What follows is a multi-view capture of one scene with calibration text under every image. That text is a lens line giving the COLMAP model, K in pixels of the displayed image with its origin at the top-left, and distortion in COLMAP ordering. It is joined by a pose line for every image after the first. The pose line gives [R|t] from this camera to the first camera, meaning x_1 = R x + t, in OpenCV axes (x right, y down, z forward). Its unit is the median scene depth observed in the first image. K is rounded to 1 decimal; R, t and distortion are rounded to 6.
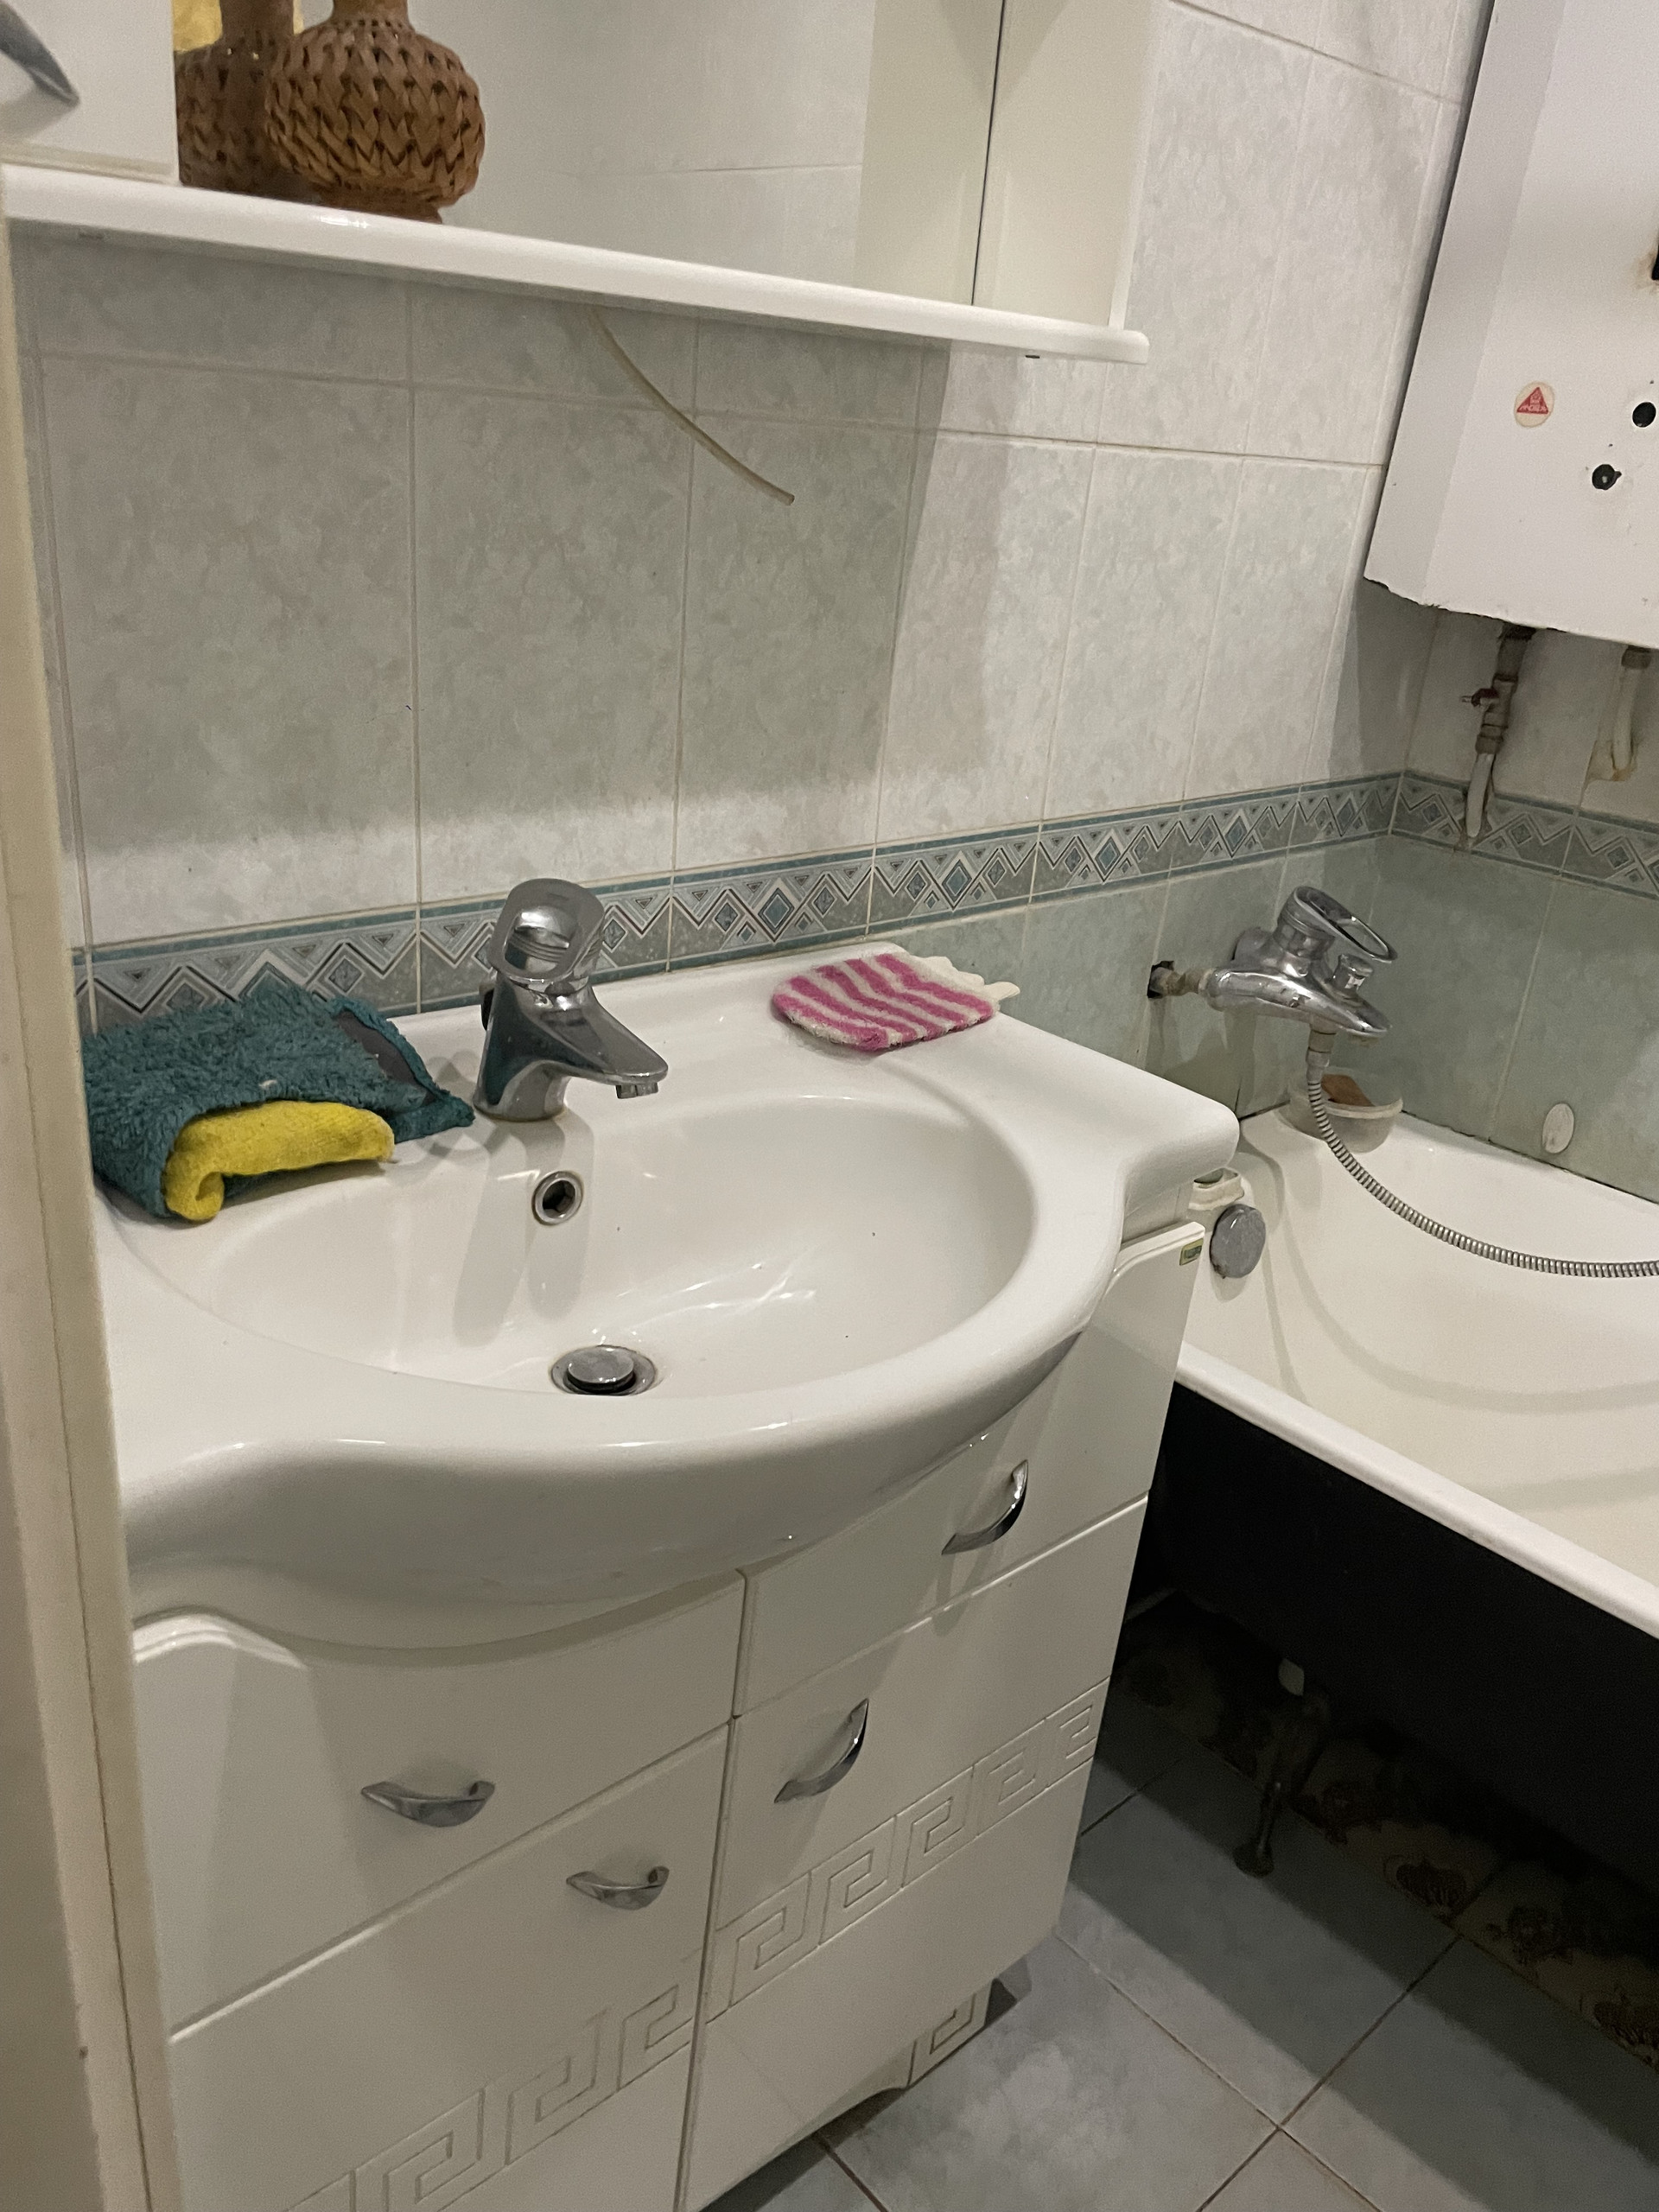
lens RADIAL K [[1666.8, 0, 847.4], [0, 1666.8, 1103.2], [0, 0, 1]] dist [0.067941, -0.096802]
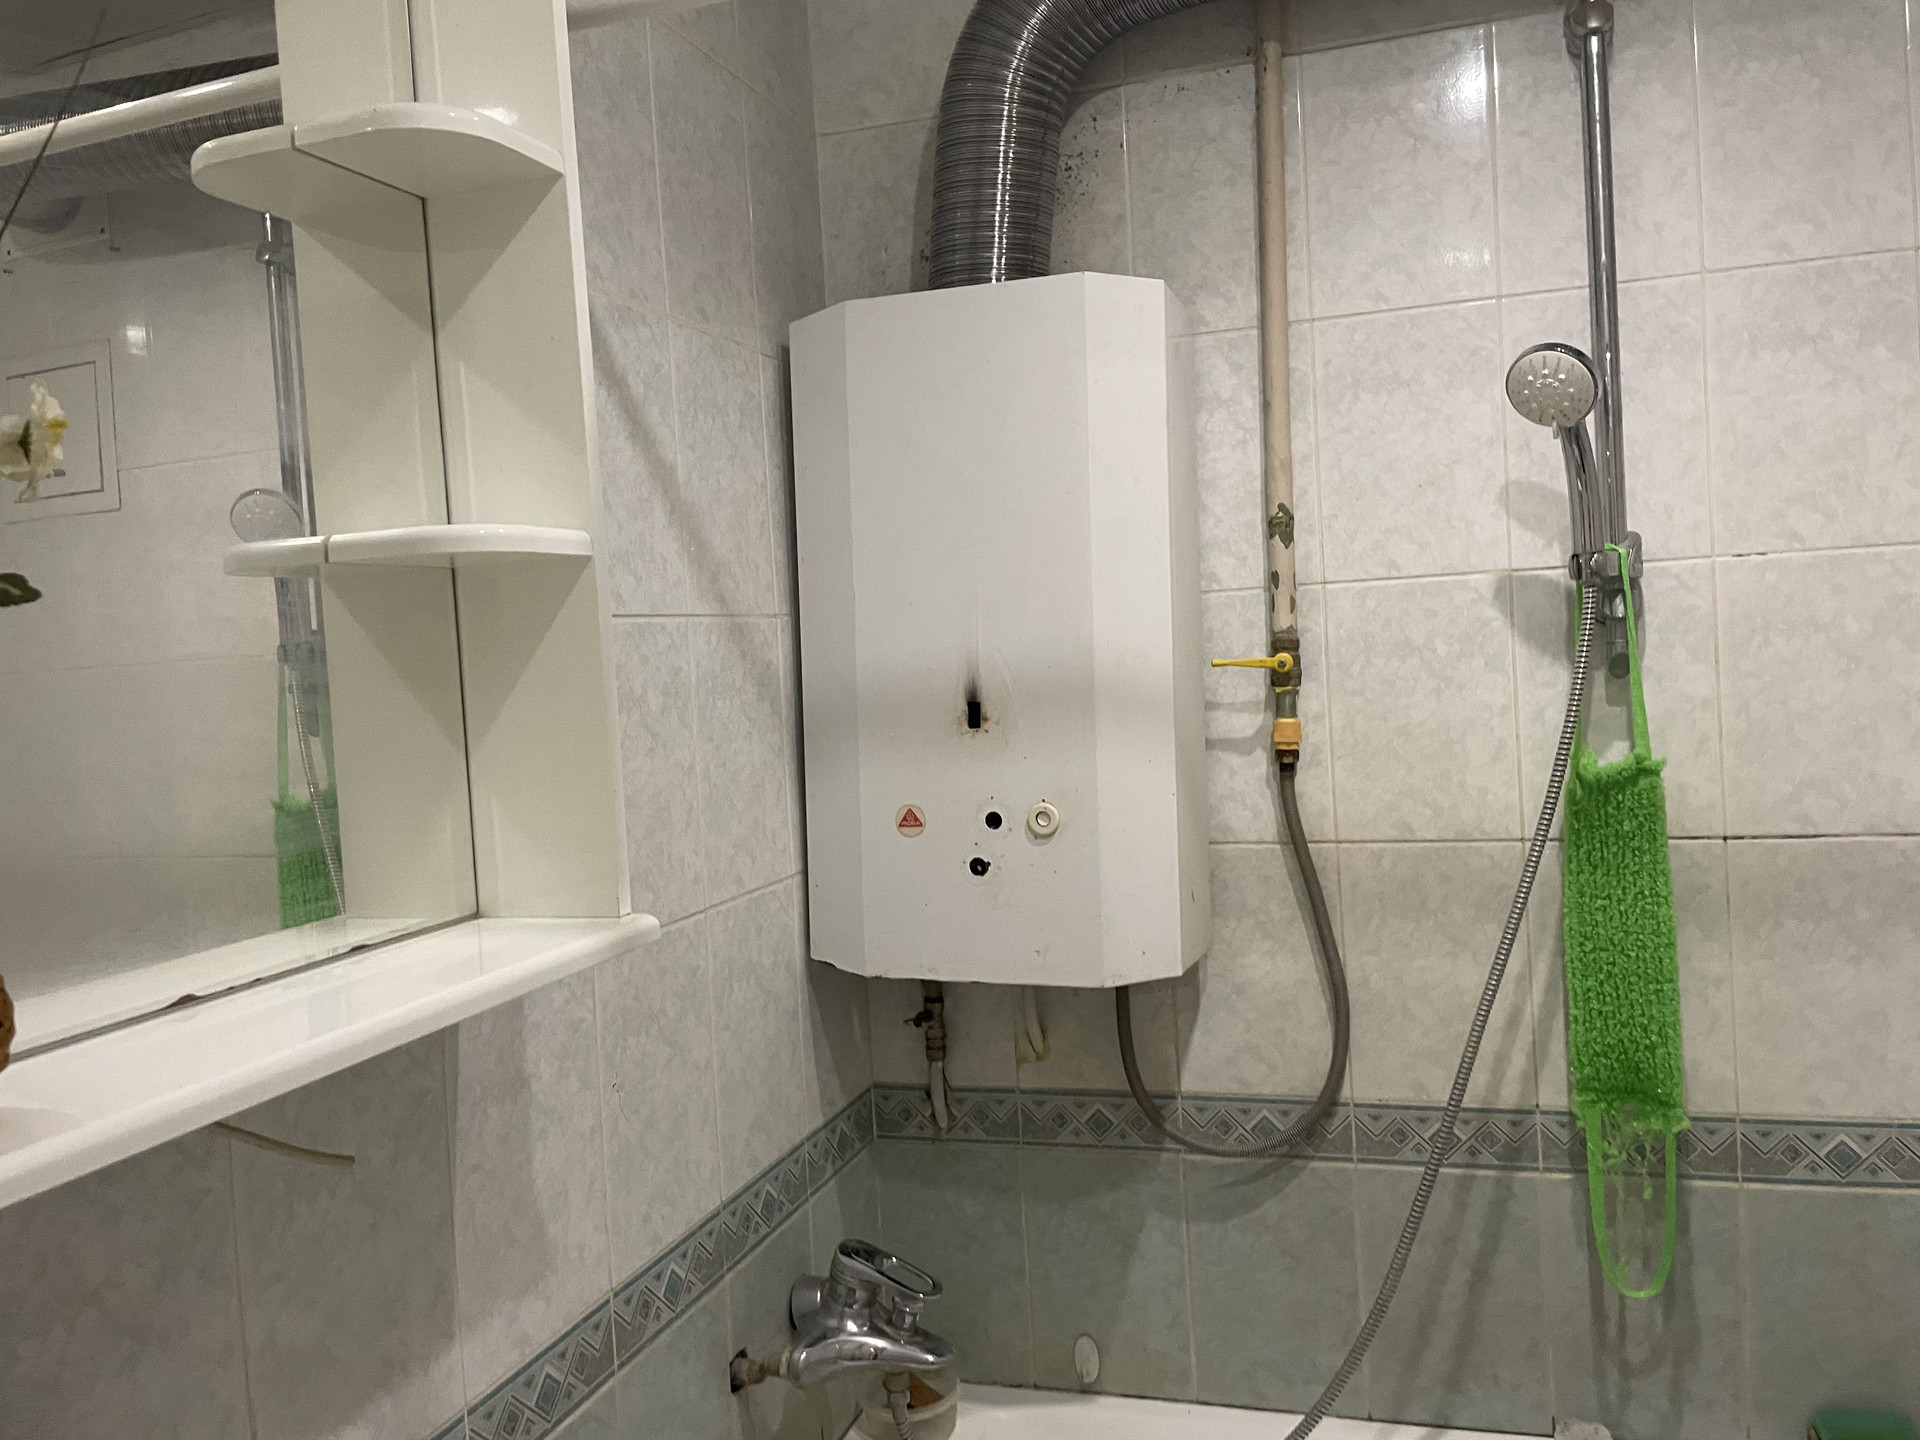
lens RADIAL K [[1446.8, 0, 963.5], [0, 1446.8, 712.8], [0, 0, 1]] dist [0.067941, -0.096802]
pose [[0.874605, -0.158074, 0.458343, -0.044277], [0.310169, 0.909017, -0.278358, -0.155261], [-0.372640, 0.385617, 0.844061, 0.022859]]
